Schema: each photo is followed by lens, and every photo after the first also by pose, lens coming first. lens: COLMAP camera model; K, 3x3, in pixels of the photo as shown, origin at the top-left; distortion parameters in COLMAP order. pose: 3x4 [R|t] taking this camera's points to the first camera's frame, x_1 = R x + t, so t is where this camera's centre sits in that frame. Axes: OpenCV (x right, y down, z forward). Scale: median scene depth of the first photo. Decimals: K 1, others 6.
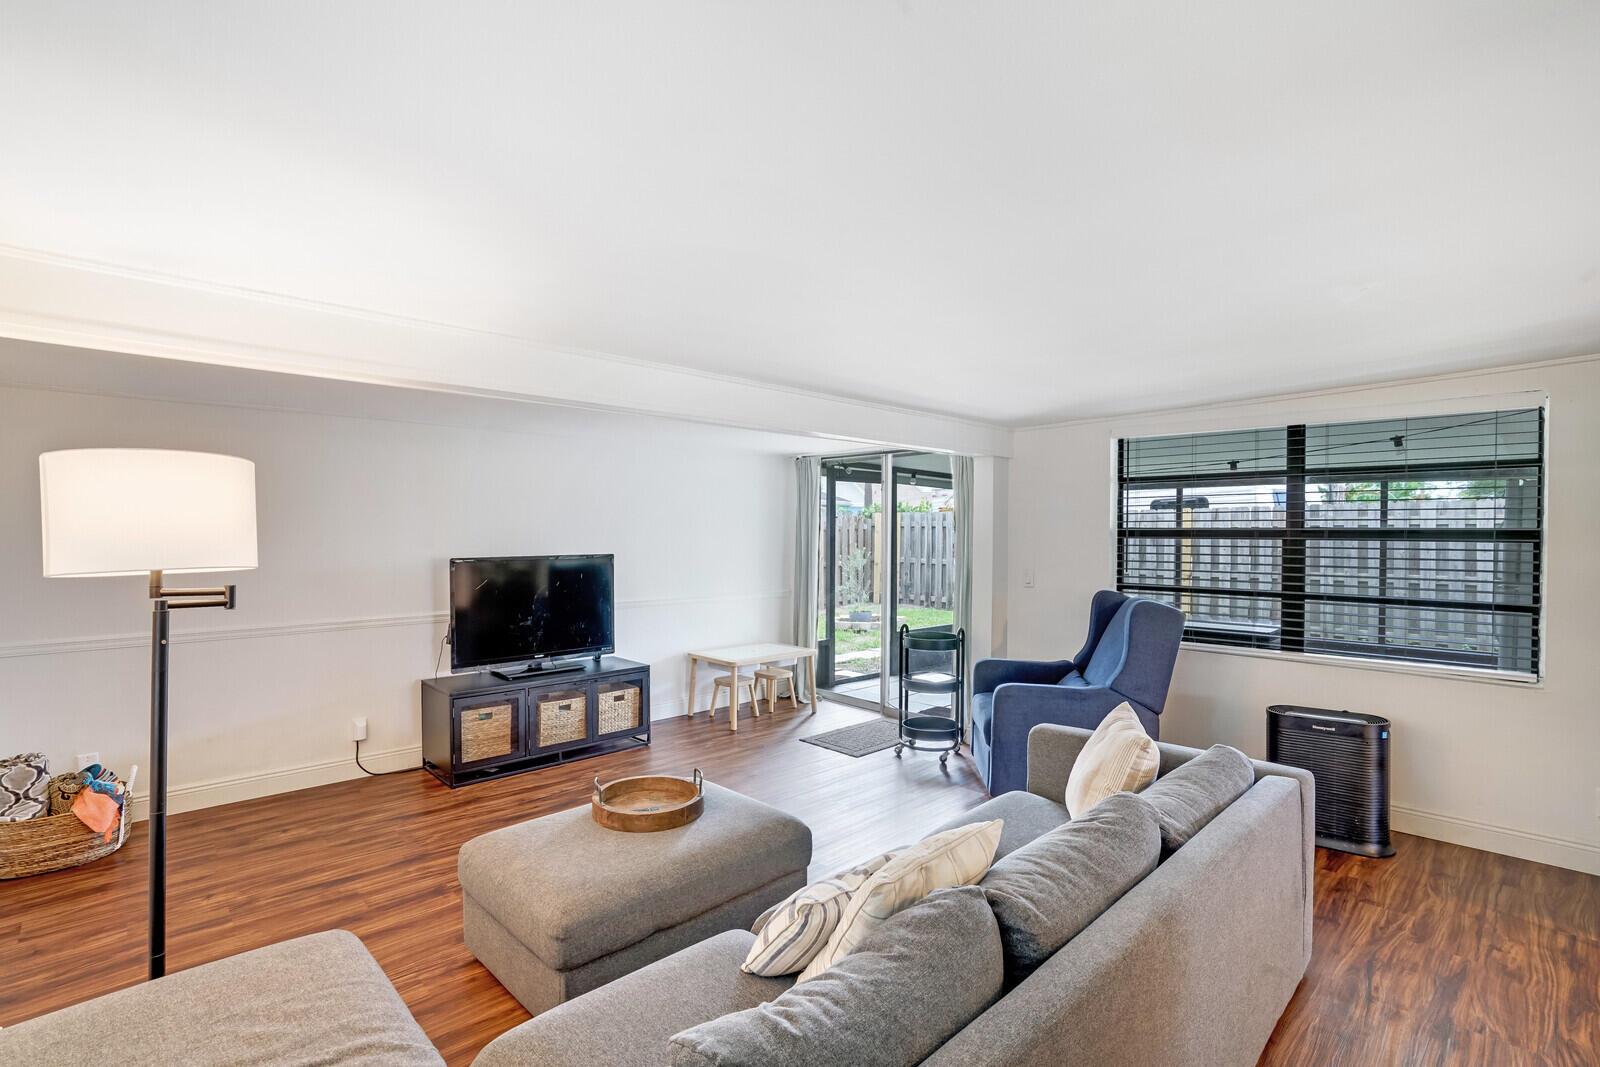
lens RADIAL K [[743.8, 0, 791.6], [0, 743.8, 535.9], [0, 0, 1]] dist [-0.030297, 0.013277]
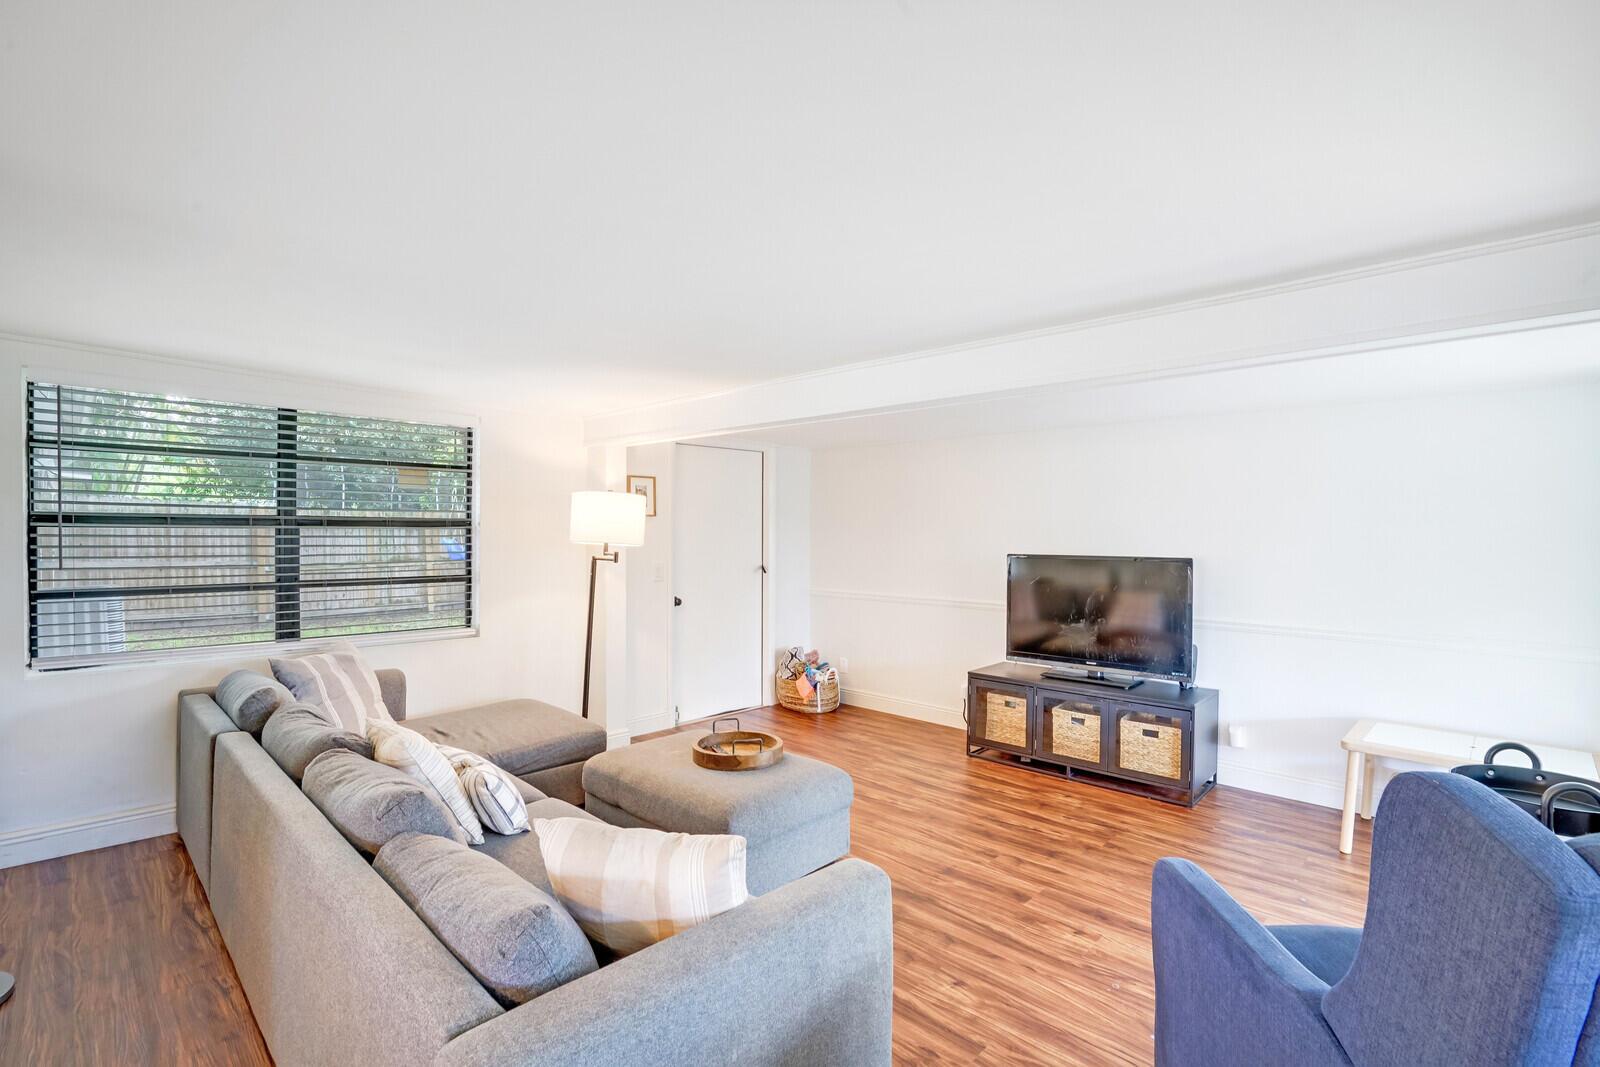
lens RADIAL K [[743.8, 0, 791.6], [0, 743.8, 535.9], [0, 0, 1]] dist [-0.030297, 0.013277]
pose [[0.014670, -0.004621, -0.999882, 0.641353], [-0.001623, 0.999988, -0.004645, 0.007350], [0.999891, 0.001691, 0.014662, 0.665703]]
